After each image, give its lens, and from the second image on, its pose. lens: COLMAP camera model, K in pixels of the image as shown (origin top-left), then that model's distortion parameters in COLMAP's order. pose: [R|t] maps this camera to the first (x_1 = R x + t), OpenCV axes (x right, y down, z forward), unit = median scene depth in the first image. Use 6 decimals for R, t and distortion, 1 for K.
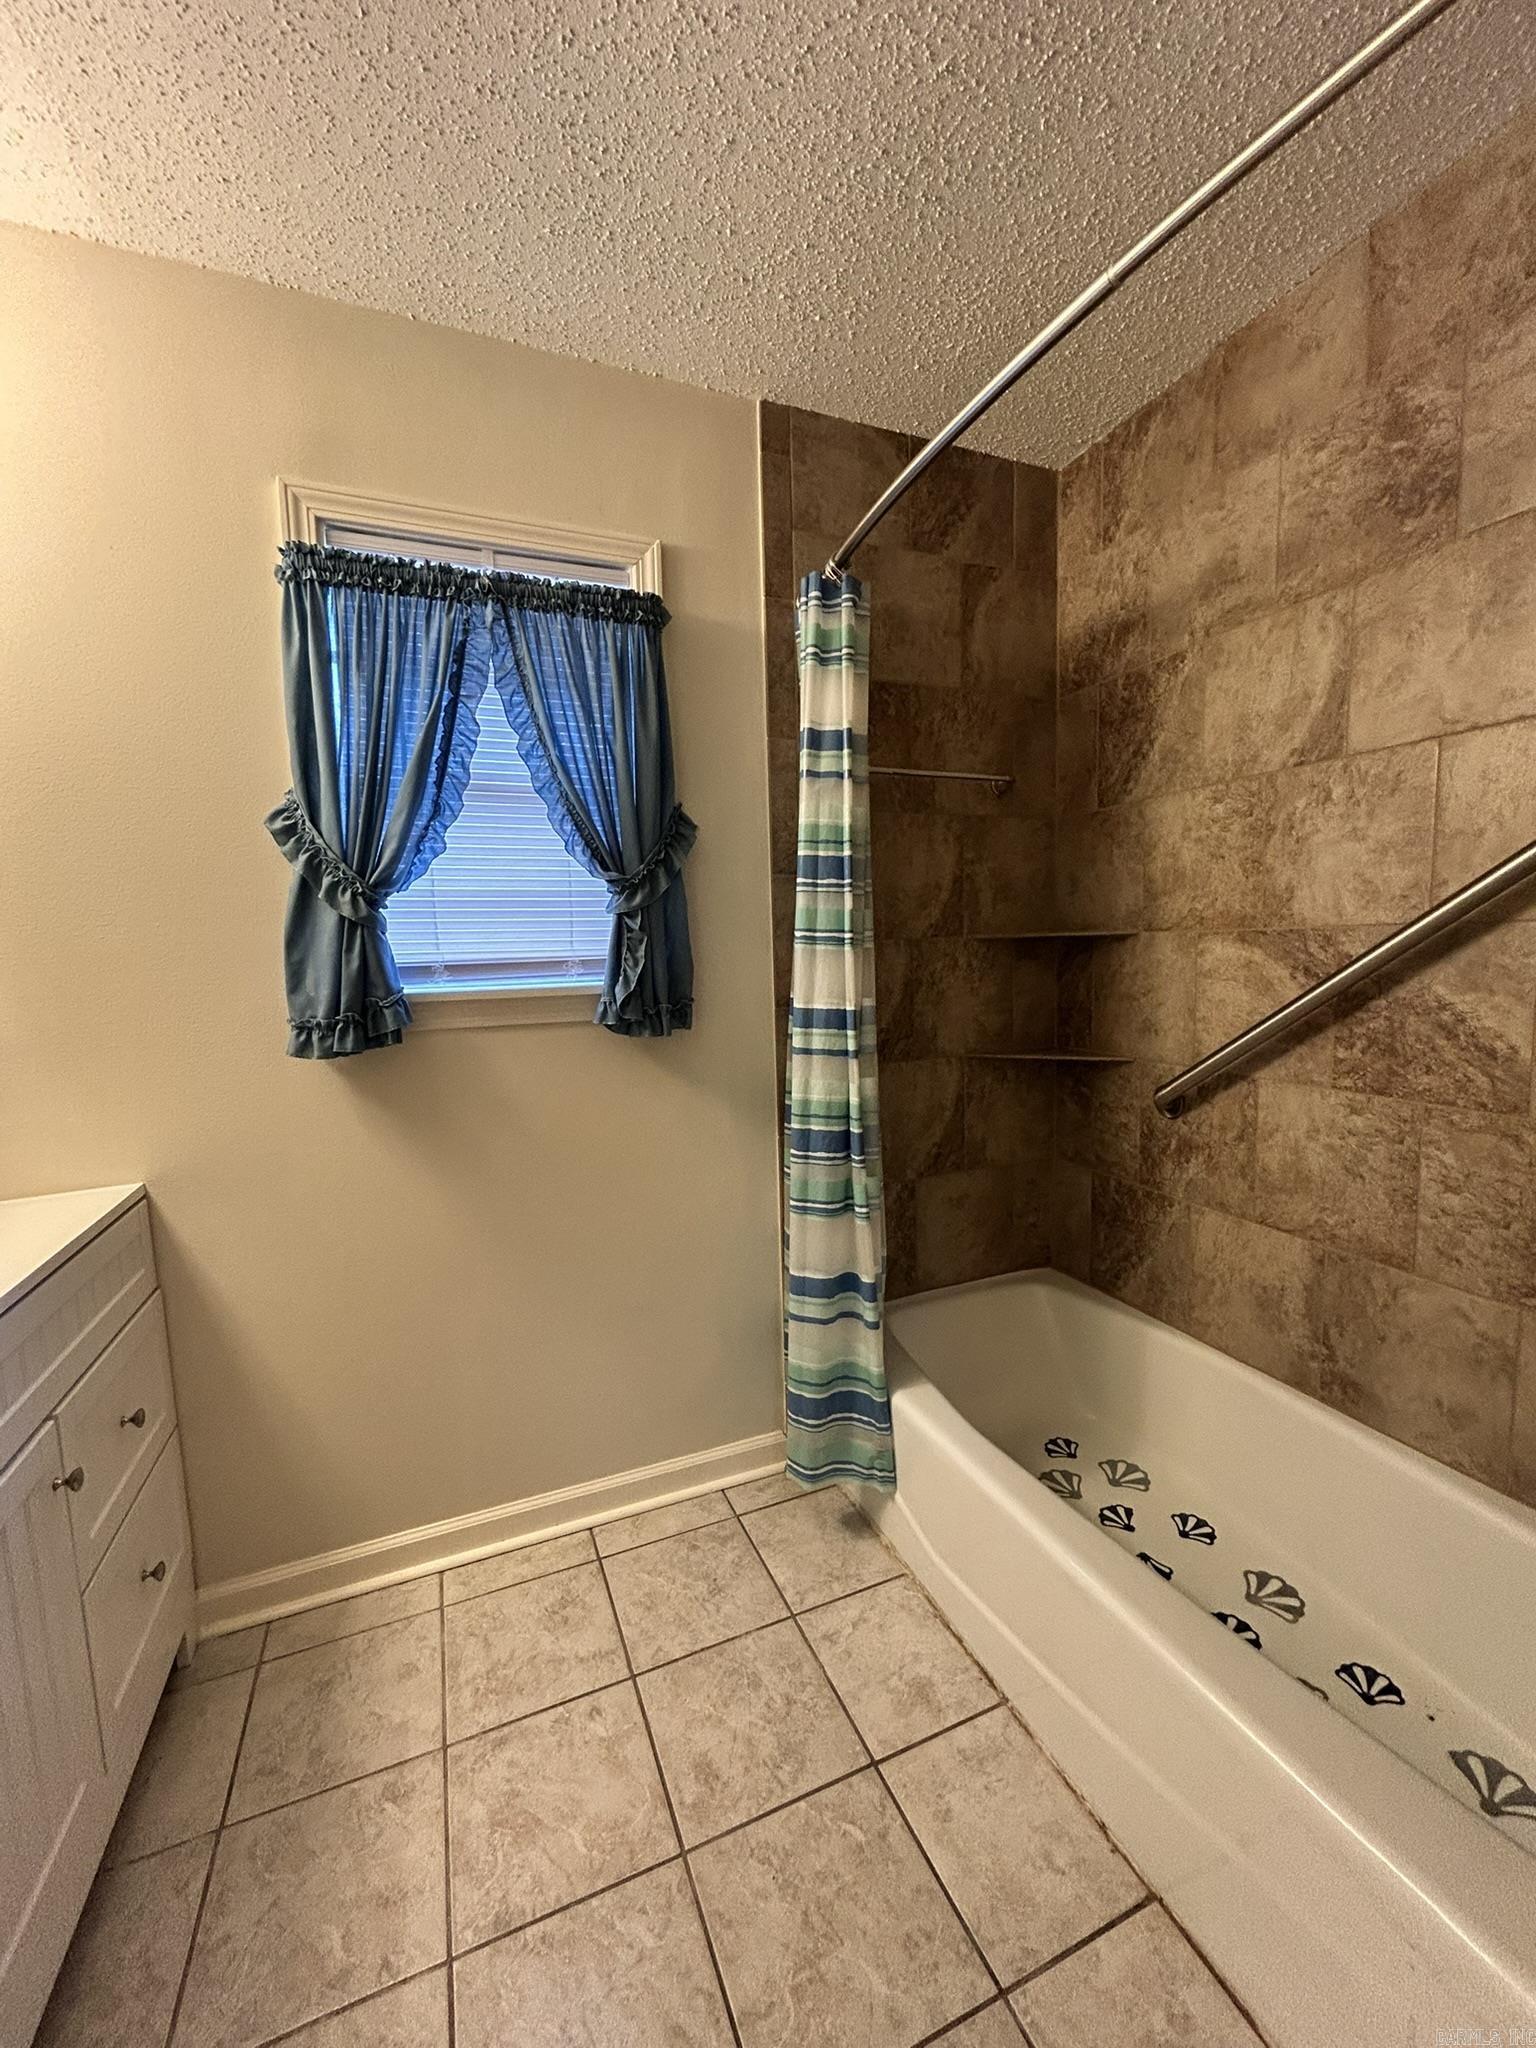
lens RADIAL K [[826.1, 0, 768.0], [0, 826.1, 1024.0], [0, 0, 1]] dist [-0.005322, 0.002153]
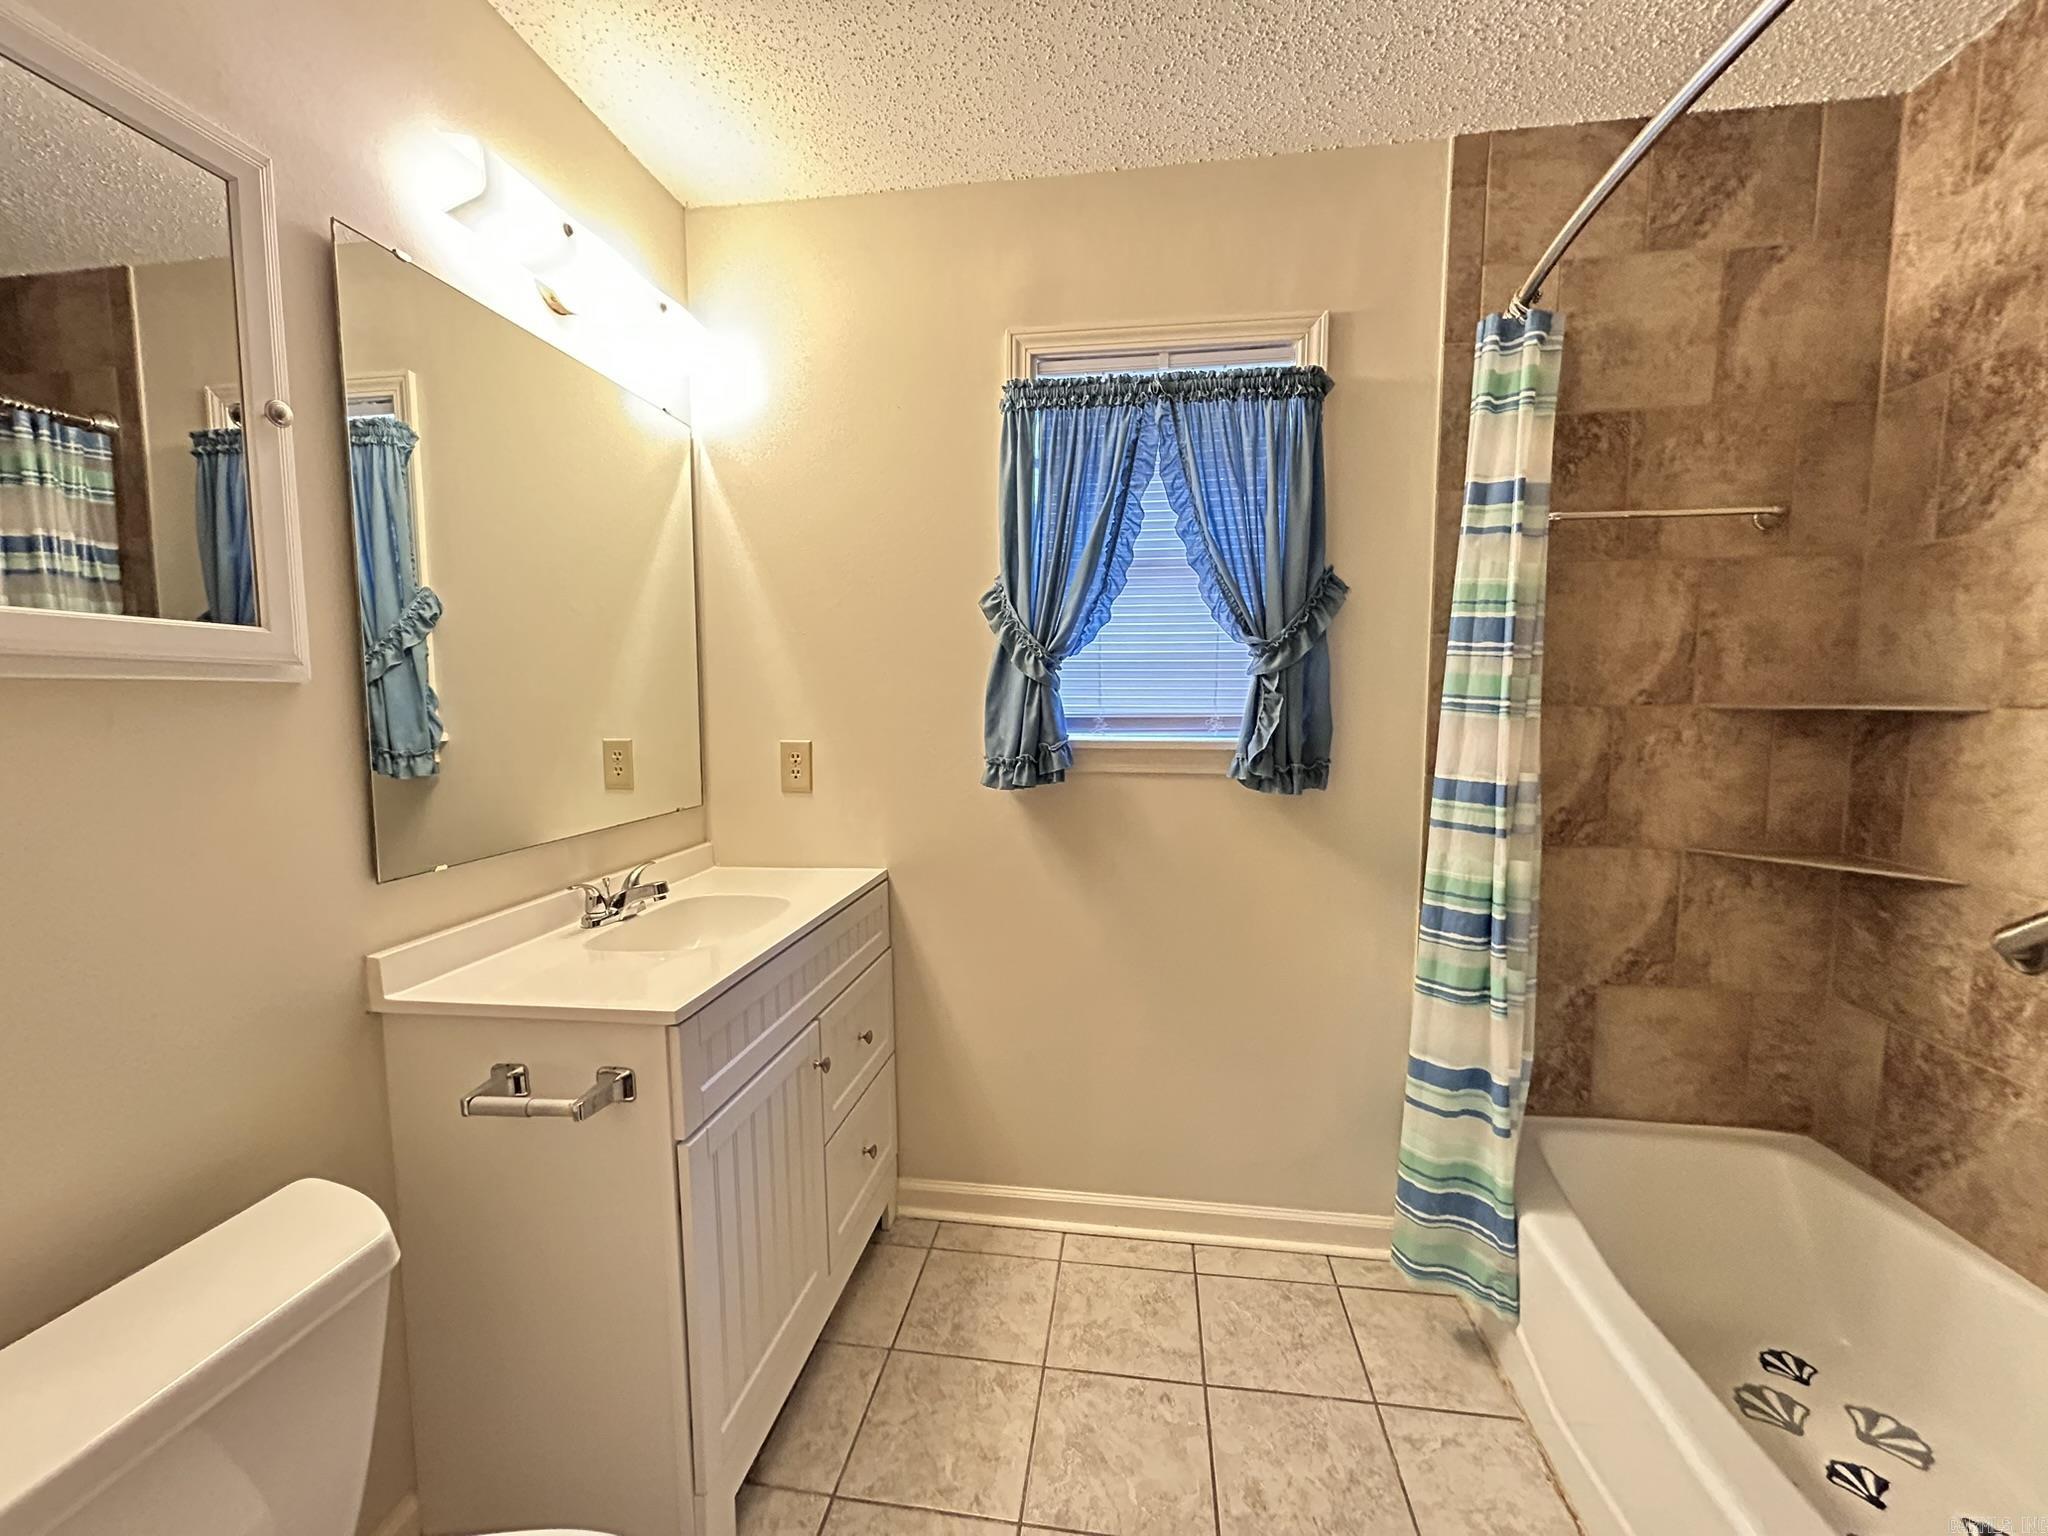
lens RADIAL K [[826.1, 0, 1025.3], [0, 826.1, 763.0], [0, 0, 1]] dist [-0.005322, 0.002153]
pose [[0.857999, 0.069444, -0.508936, 0.107999], [-0.071466, 0.997321, 0.015601, -0.017164], [0.508656, 0.022986, 0.860663, -0.057099]]
